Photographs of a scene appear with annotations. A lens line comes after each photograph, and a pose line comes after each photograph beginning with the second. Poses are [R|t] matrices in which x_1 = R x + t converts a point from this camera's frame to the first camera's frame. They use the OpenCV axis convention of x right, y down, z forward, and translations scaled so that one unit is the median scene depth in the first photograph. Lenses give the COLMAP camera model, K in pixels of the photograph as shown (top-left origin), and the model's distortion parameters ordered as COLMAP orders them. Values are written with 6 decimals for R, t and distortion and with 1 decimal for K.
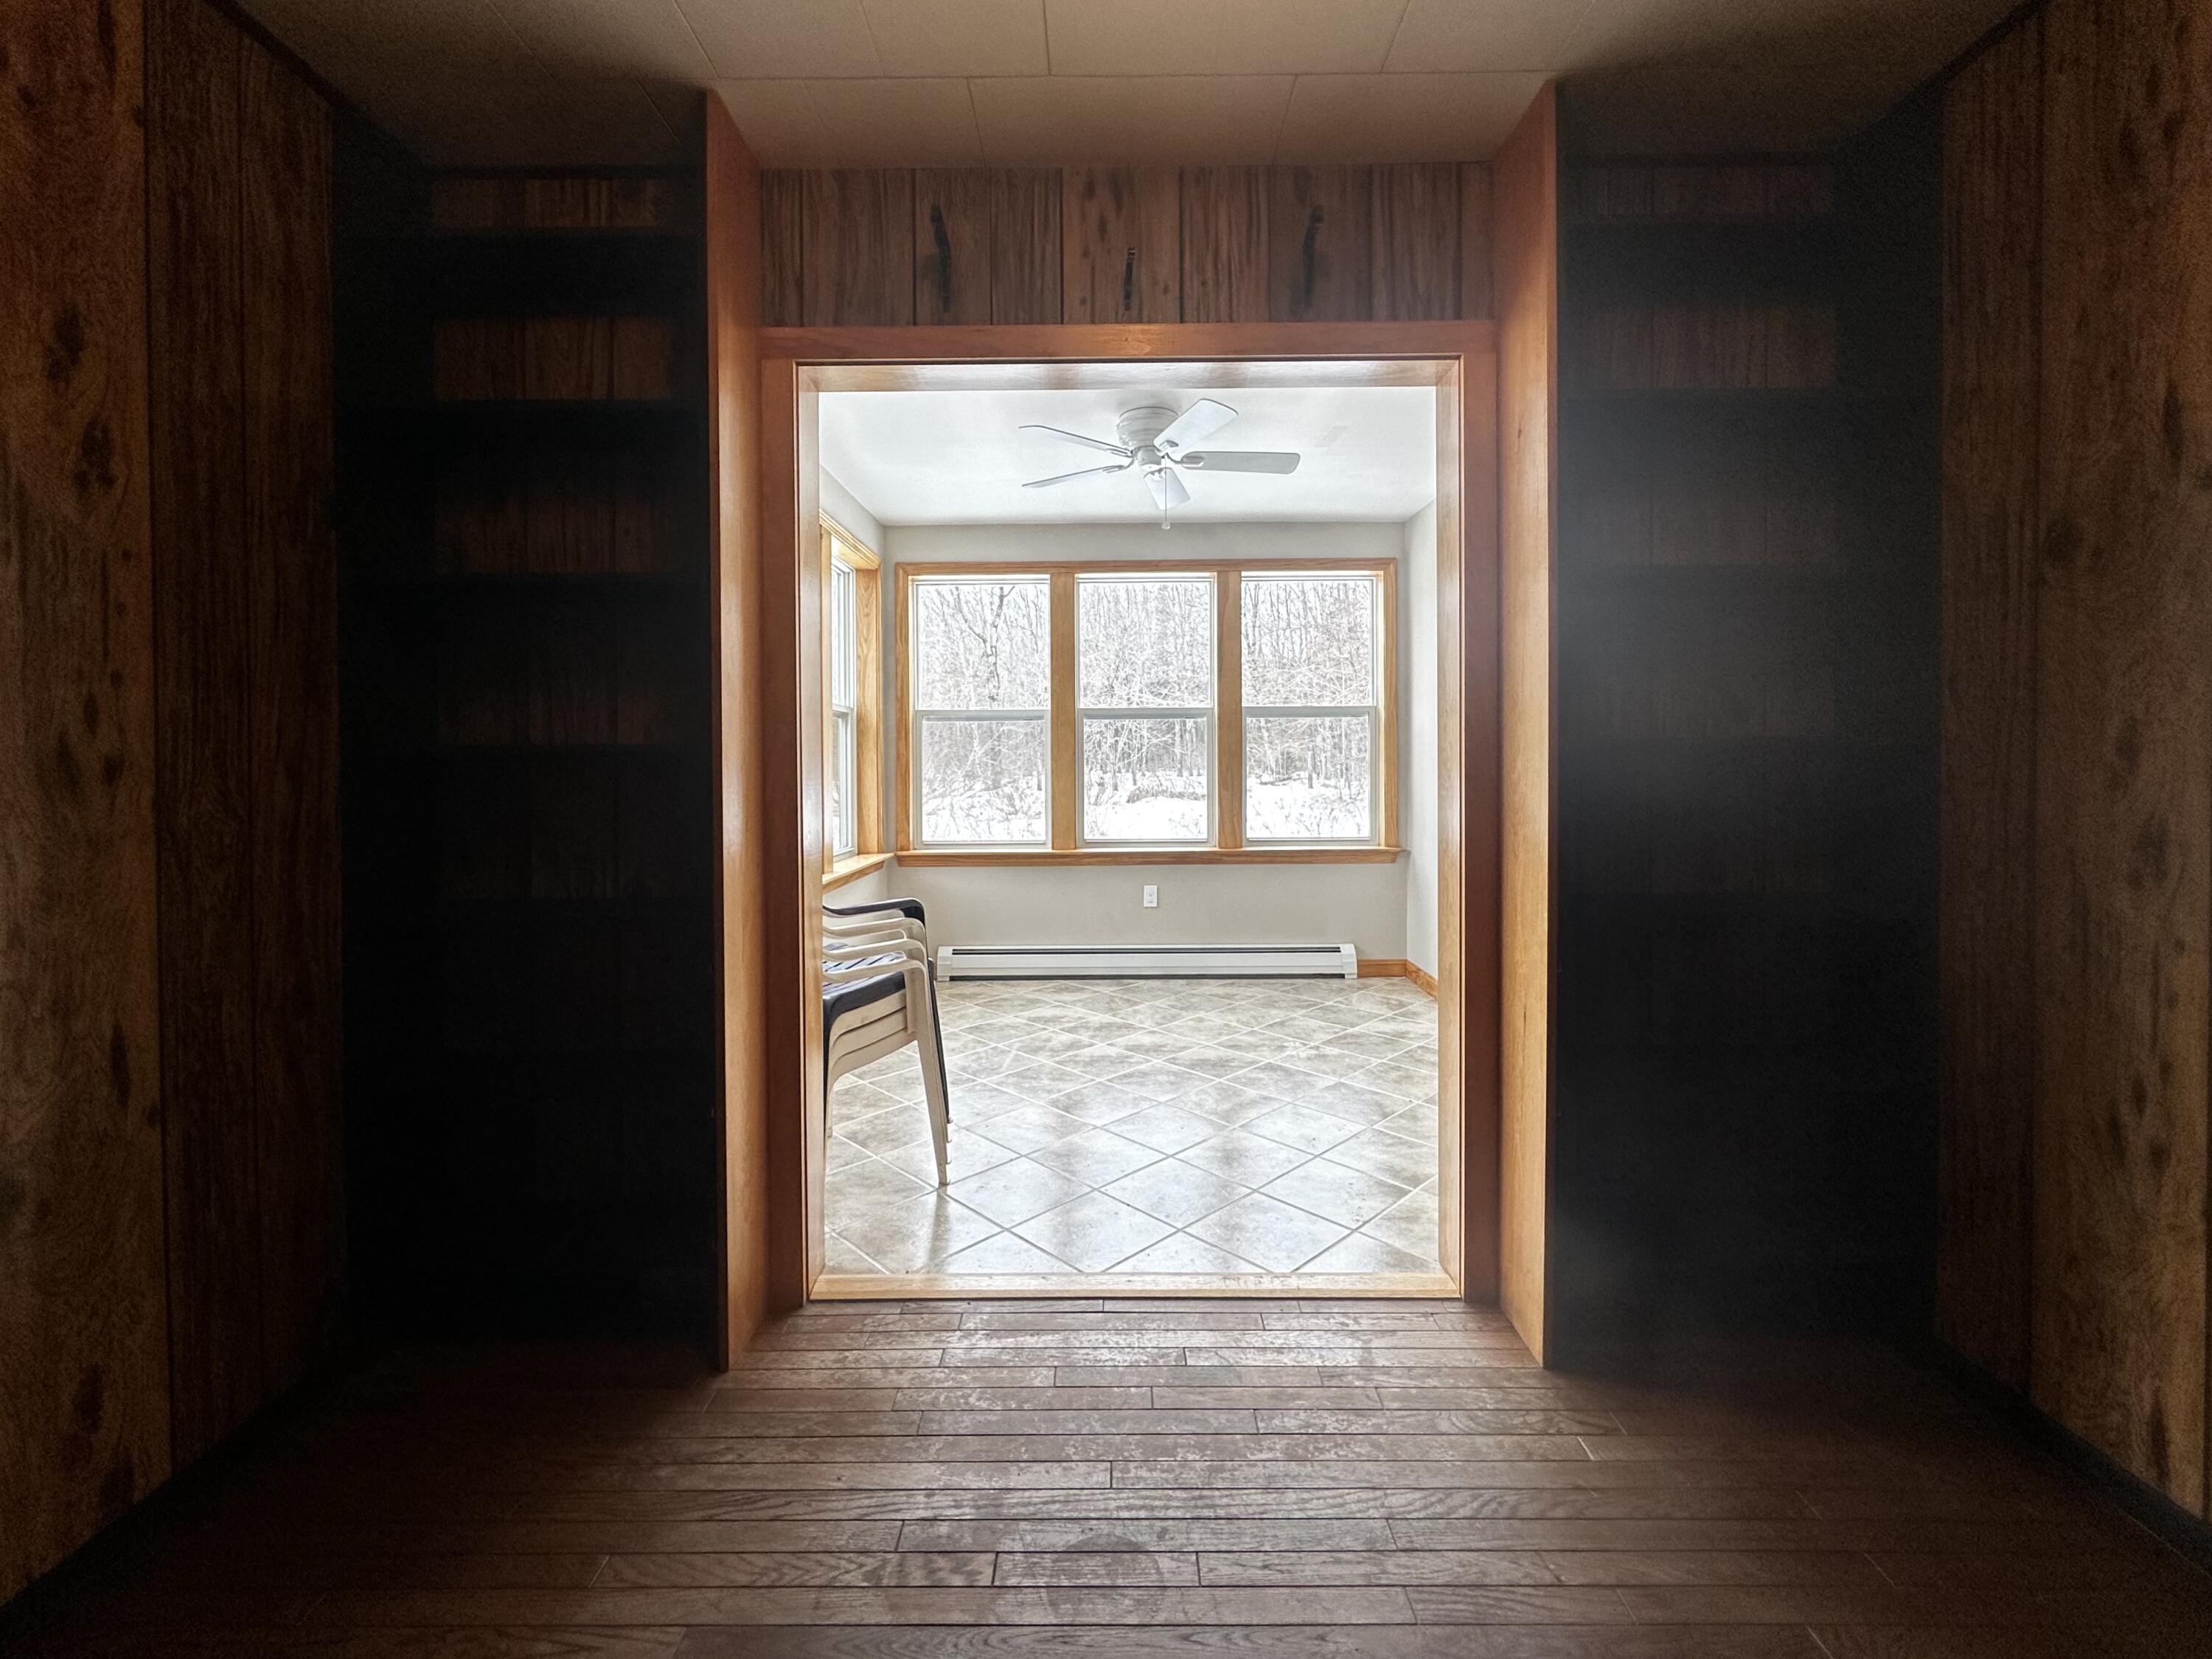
lens RADIAL K [[929.6, 0, 1100.5], [0, 929.6, 772.1], [0, 0, 1]] dist [0.000028, 0.000273]
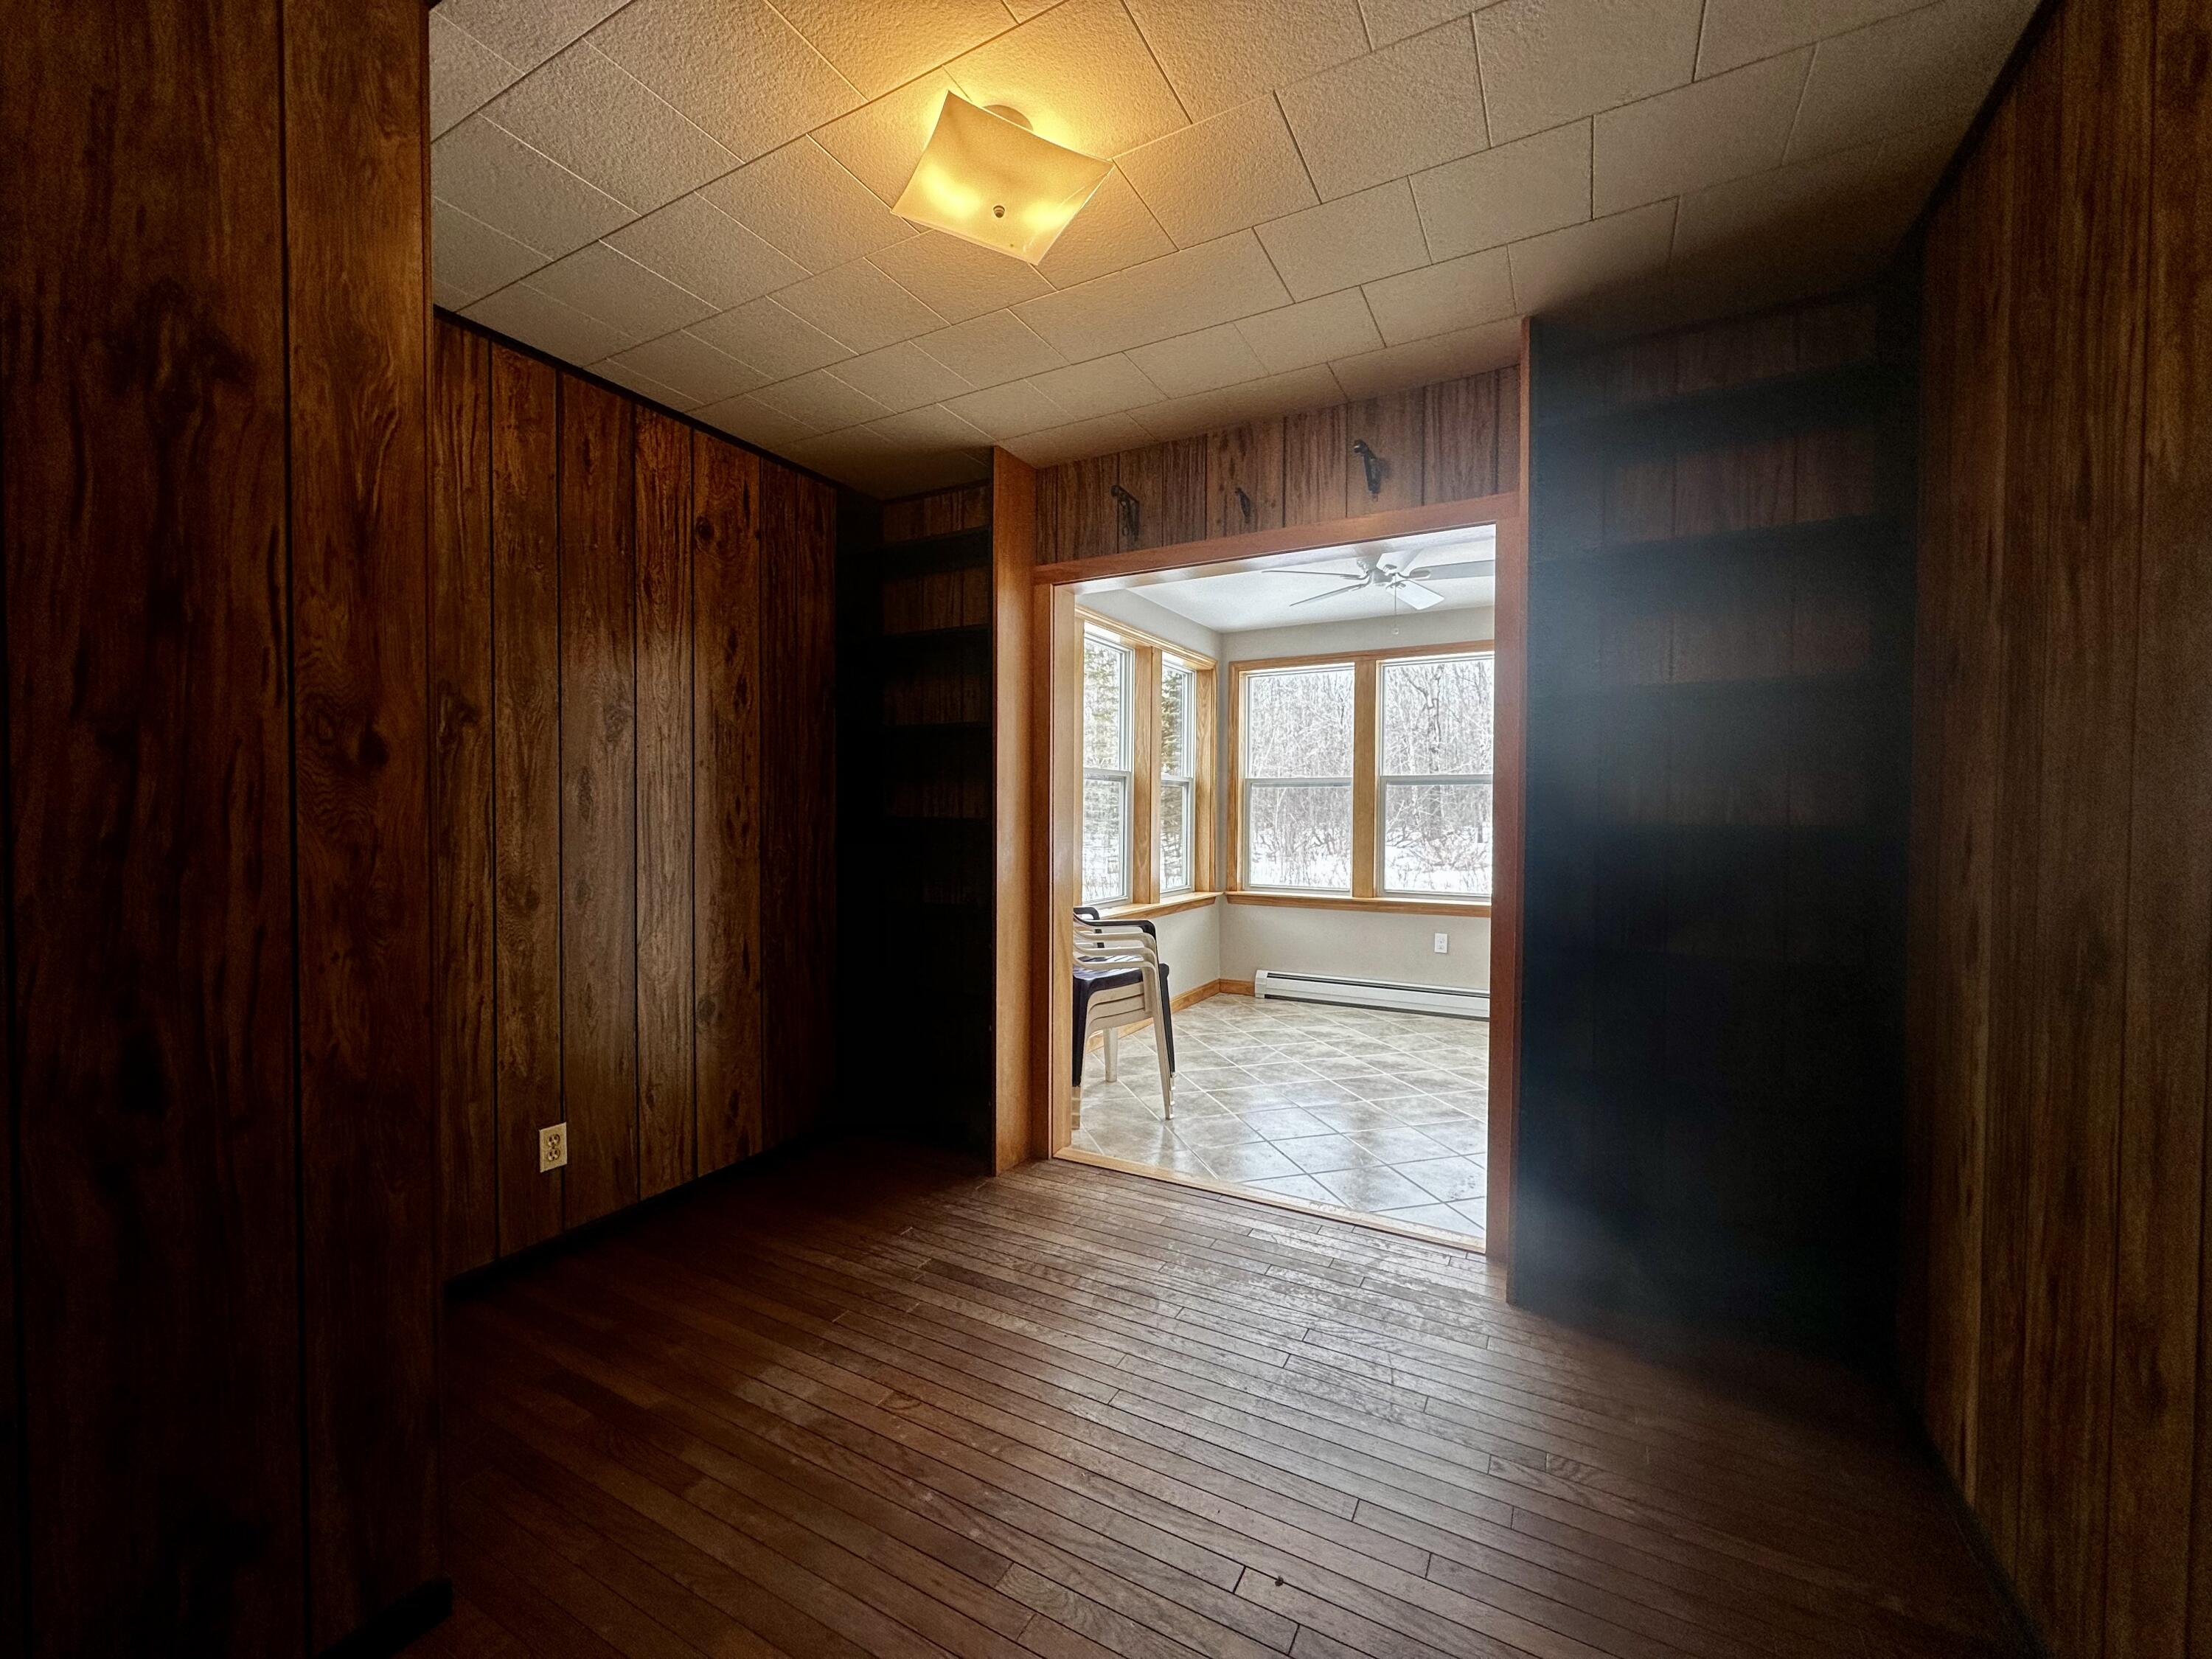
lens RADIAL K [[880.6, 0, 1105.6], [0, 880.6, 827.3], [0, 0, 1]] dist [-0.000377, -0.000262]
pose [[0.881883, 0.019048, -0.471084, 0.488817], [-0.015171, 0.999813, 0.012026, -0.032629], [0.471225, -0.003459, 0.882006, -0.323141]]
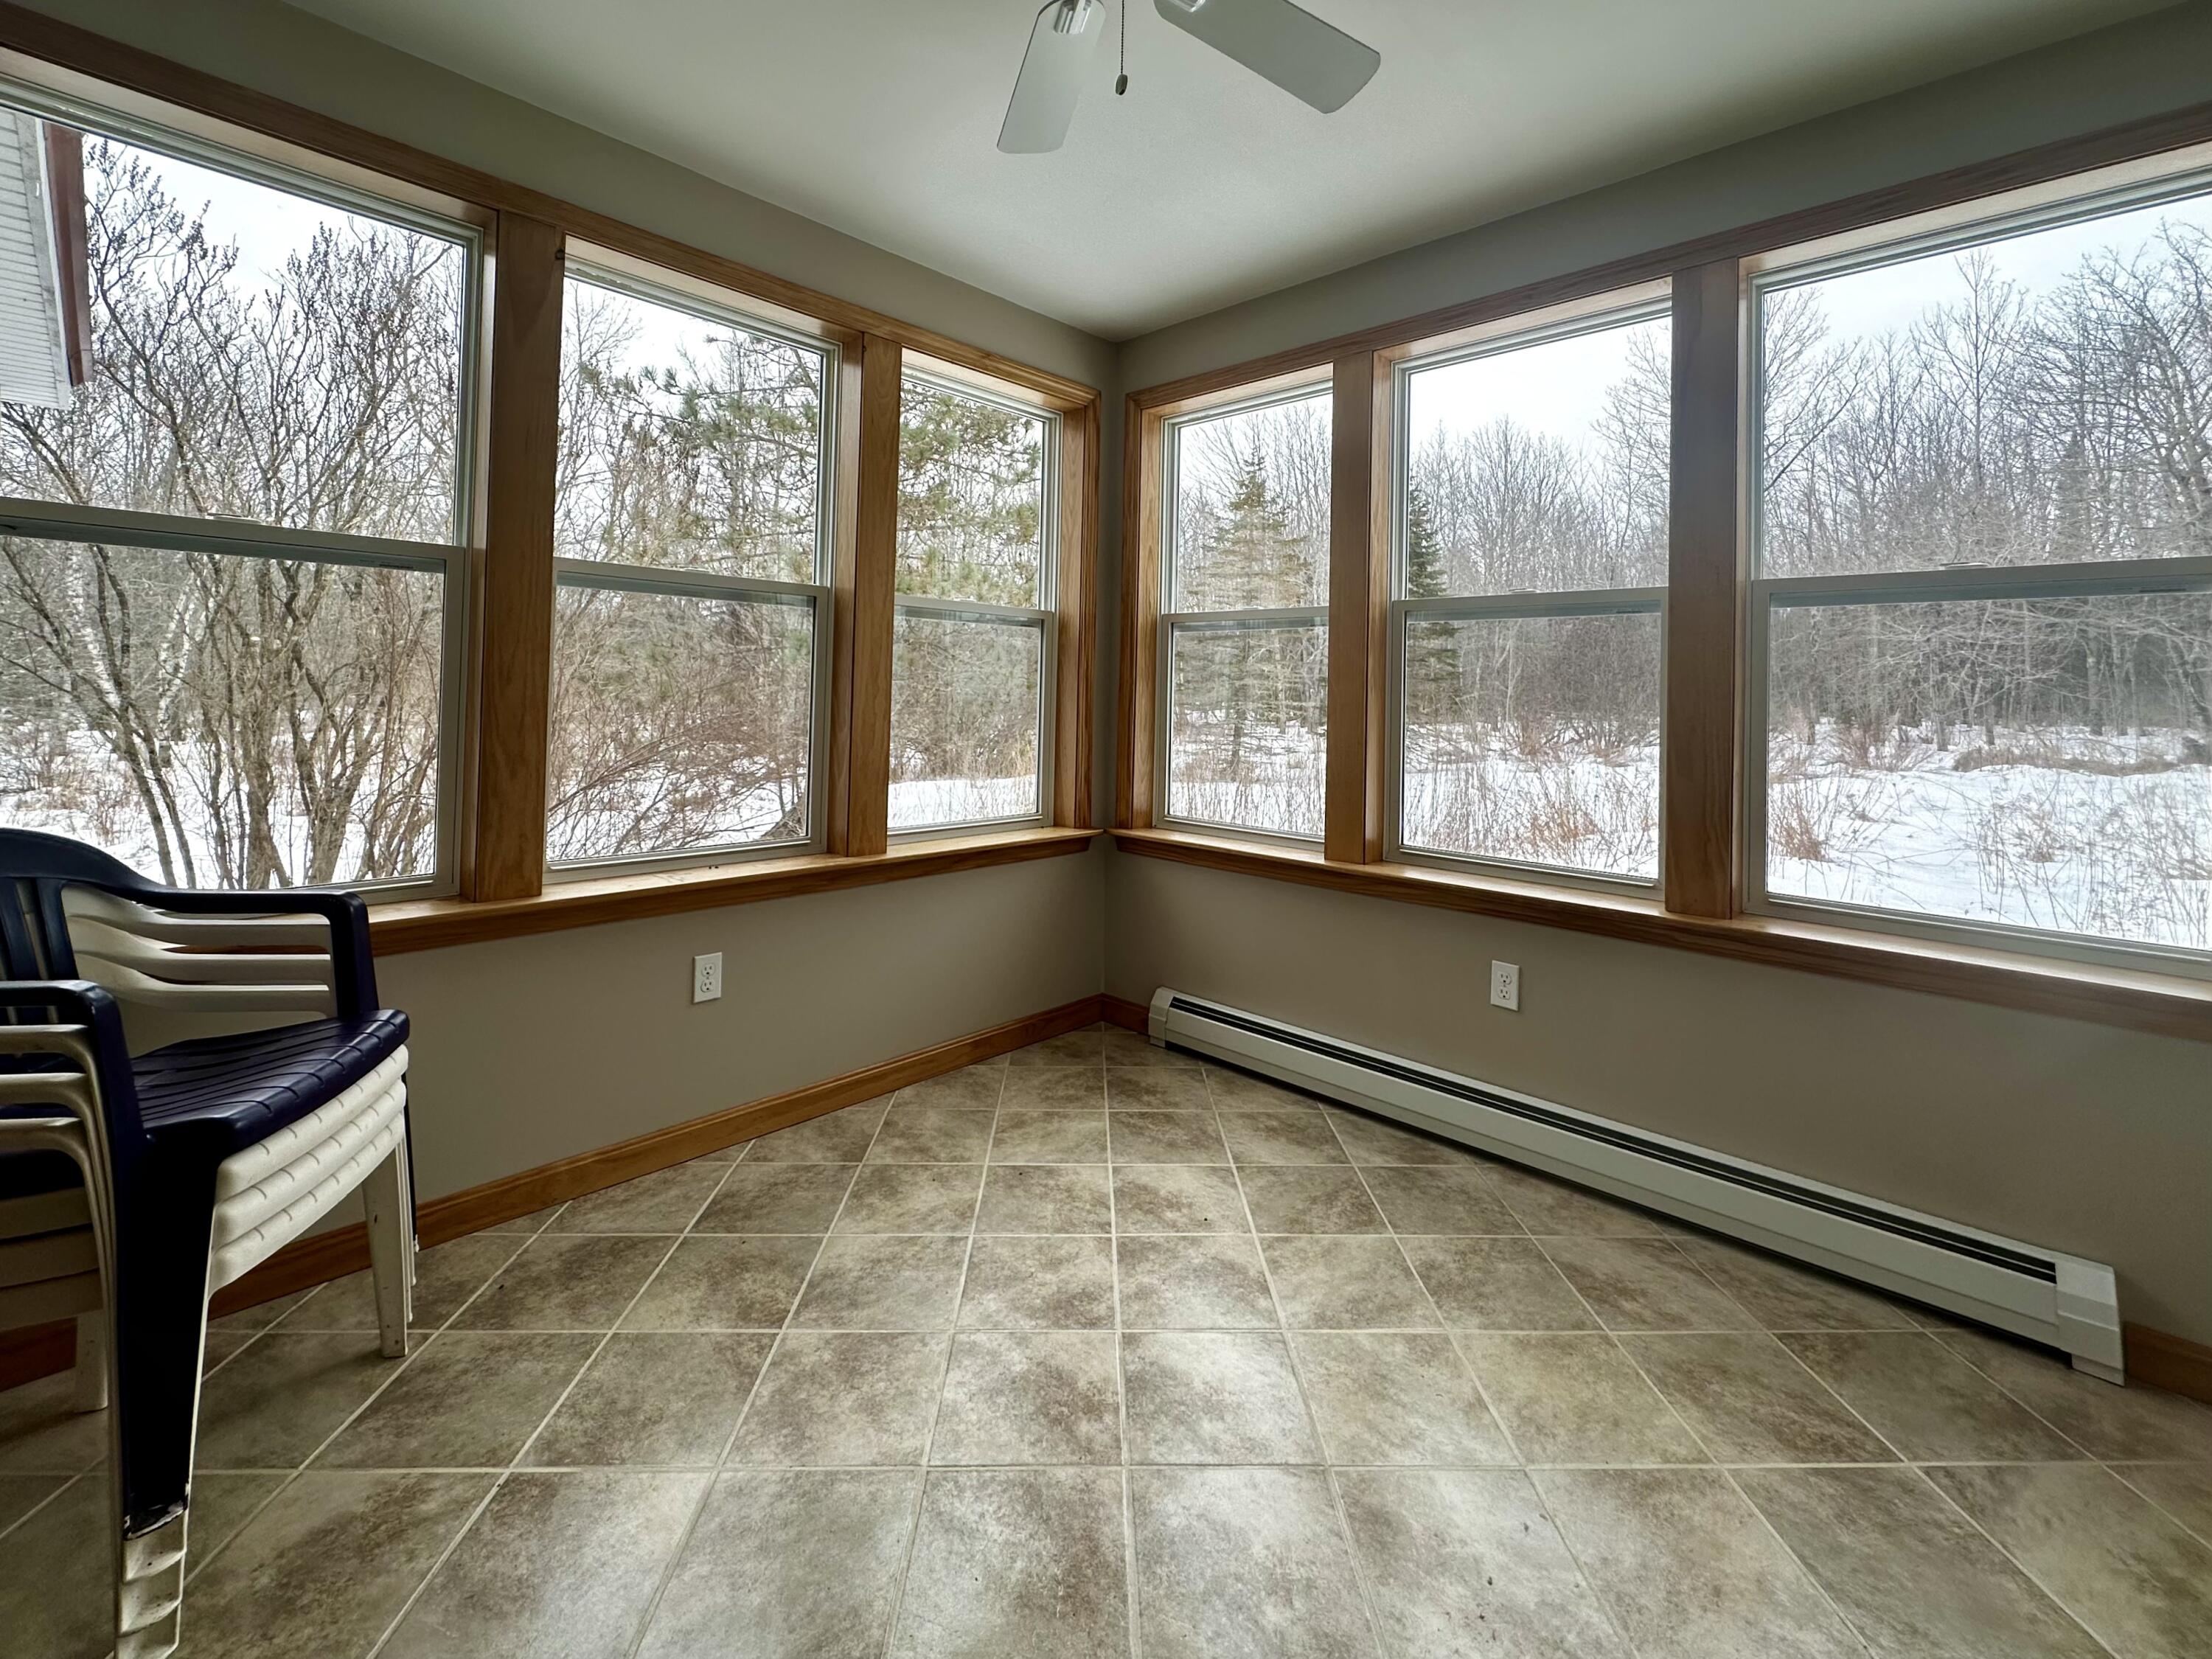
lens RADIAL K [[948.4, 0, 1112.9], [0, 948.4, 665.9], [0, 0, 1]] dist [-0.001585, -0.000379]
pose [[0.738283, 0.008777, -0.674433, 0.577999], [-0.035462, 0.999037, -0.025818, -0.027573], [0.673558, 0.042978, 0.737884, 1.234308]]
